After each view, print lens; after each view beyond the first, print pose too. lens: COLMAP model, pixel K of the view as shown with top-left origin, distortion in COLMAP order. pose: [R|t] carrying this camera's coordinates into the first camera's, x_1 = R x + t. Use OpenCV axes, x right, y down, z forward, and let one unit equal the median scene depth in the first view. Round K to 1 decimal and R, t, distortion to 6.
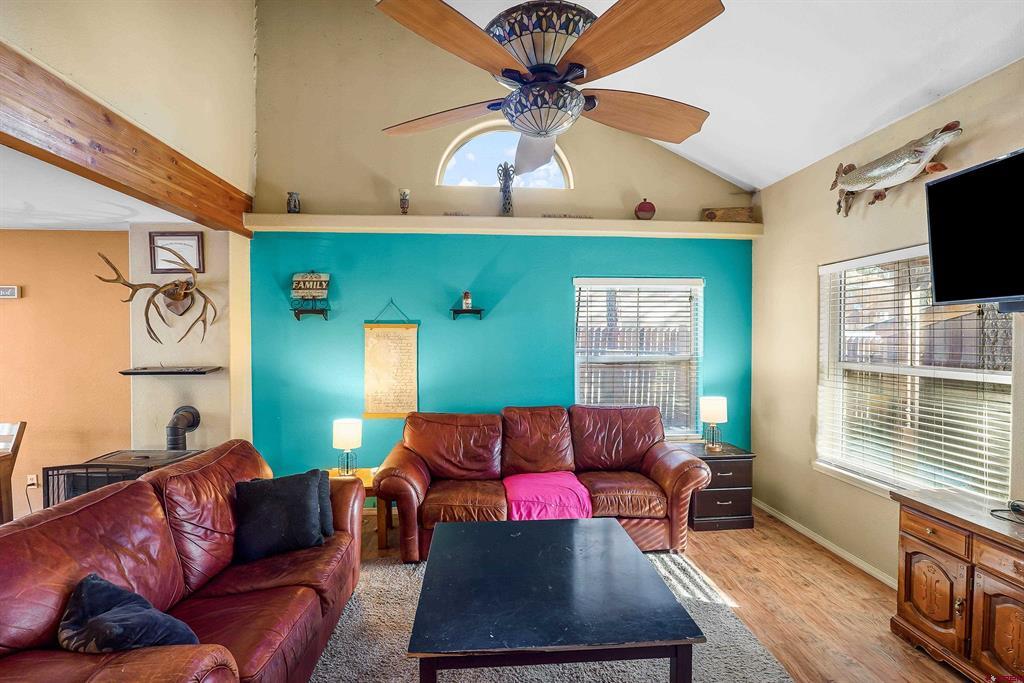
lens RADIAL K [[442.8, 0, 512.0], [0, 442.8, 341.5], [0, 0, 1]] dist [-0.003604, 0.000089]
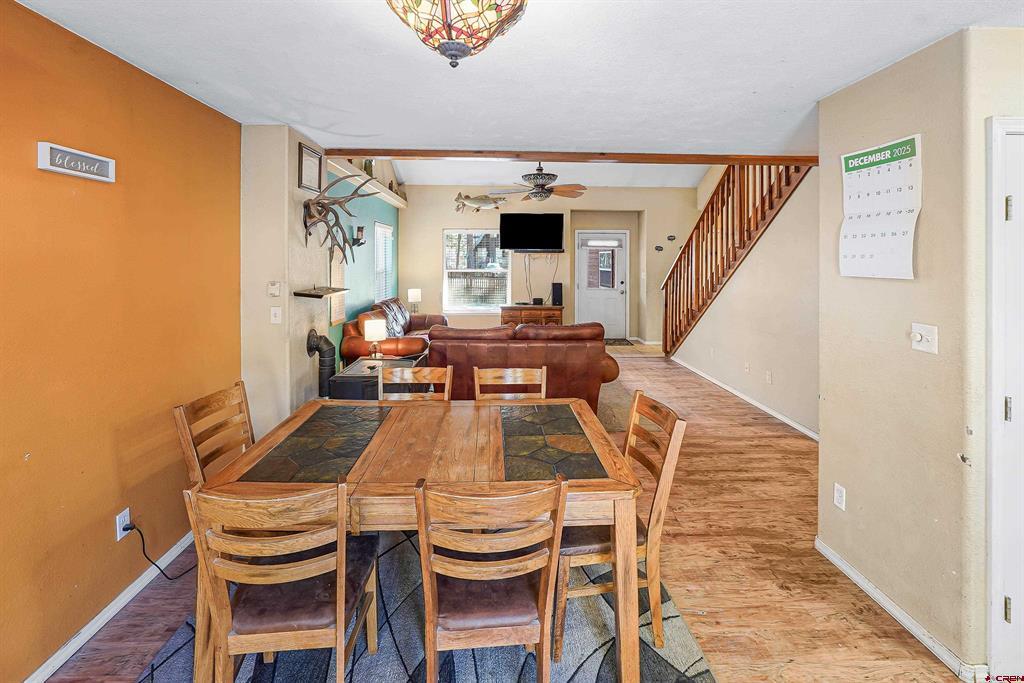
lens RADIAL K [[458.8, 0, 506.8], [0, 458.8, 260.3], [0, 0, 1]] dist [-0.011118, 0.000042]
pose [[0.049388, -0.000795, 0.998779, -1.582711], [0.009500, 0.999955, 0.000326, -0.002035], [-0.998734, 0.009473, 0.049393, 0.488047]]
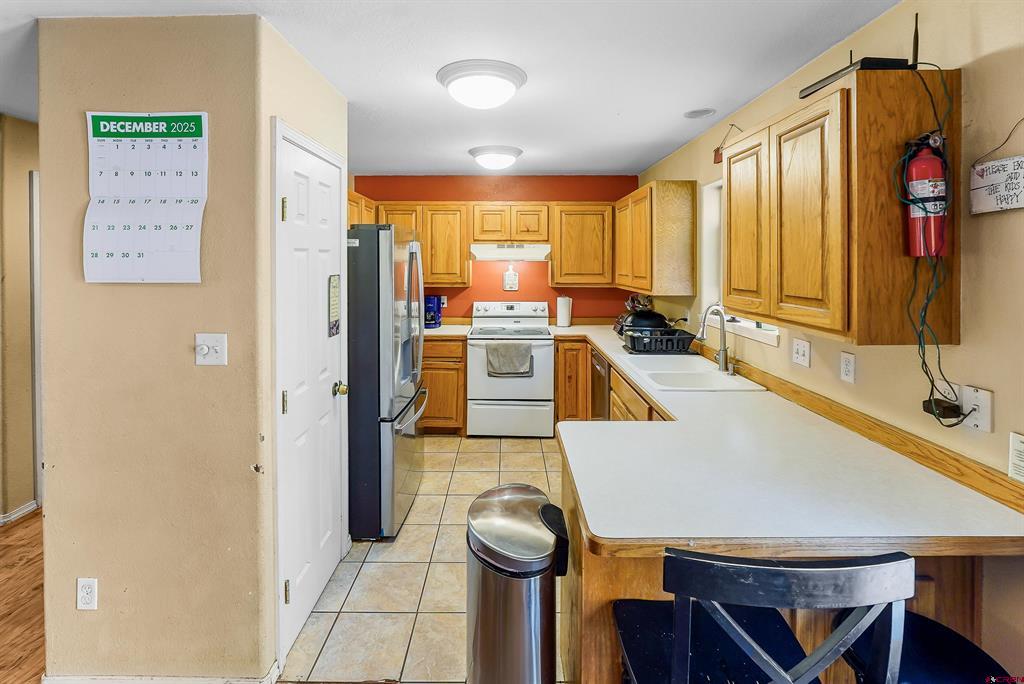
lens RADIAL K [[458.8, 0, 506.8], [0, 458.8, 260.8], [0, 0, 1]] dist [-0.011118, 0.000042]
pose [[-0.997121, 0.003904, 0.075727, -1.375834], [0.005095, 0.999866, 0.015548, -0.002222], [-0.075656, 0.015889, -0.997007, 0.467222]]
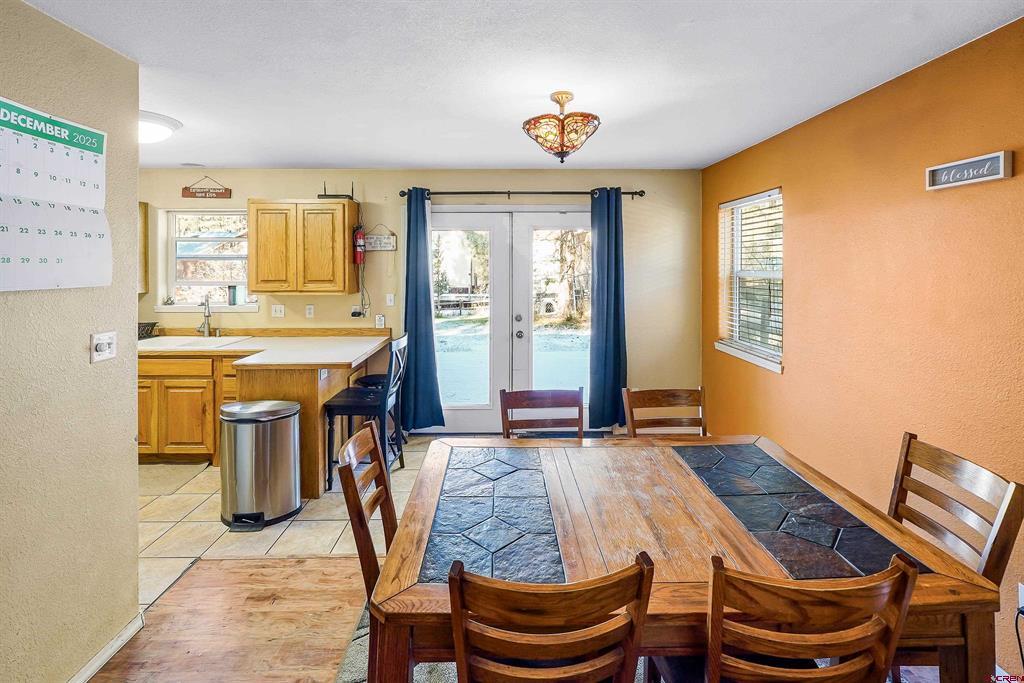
lens RADIAL K [[458.8, 0, 506.8], [0, 458.8, 260.3], [0, 0, 1]] dist [-0.011118, 0.000042]
pose [[-0.059978, -0.005119, -0.998187, -0.613985], [-0.012895, 0.999907, -0.004353, -0.006611], [0.998116, 0.012611, -0.060038, 0.508294]]
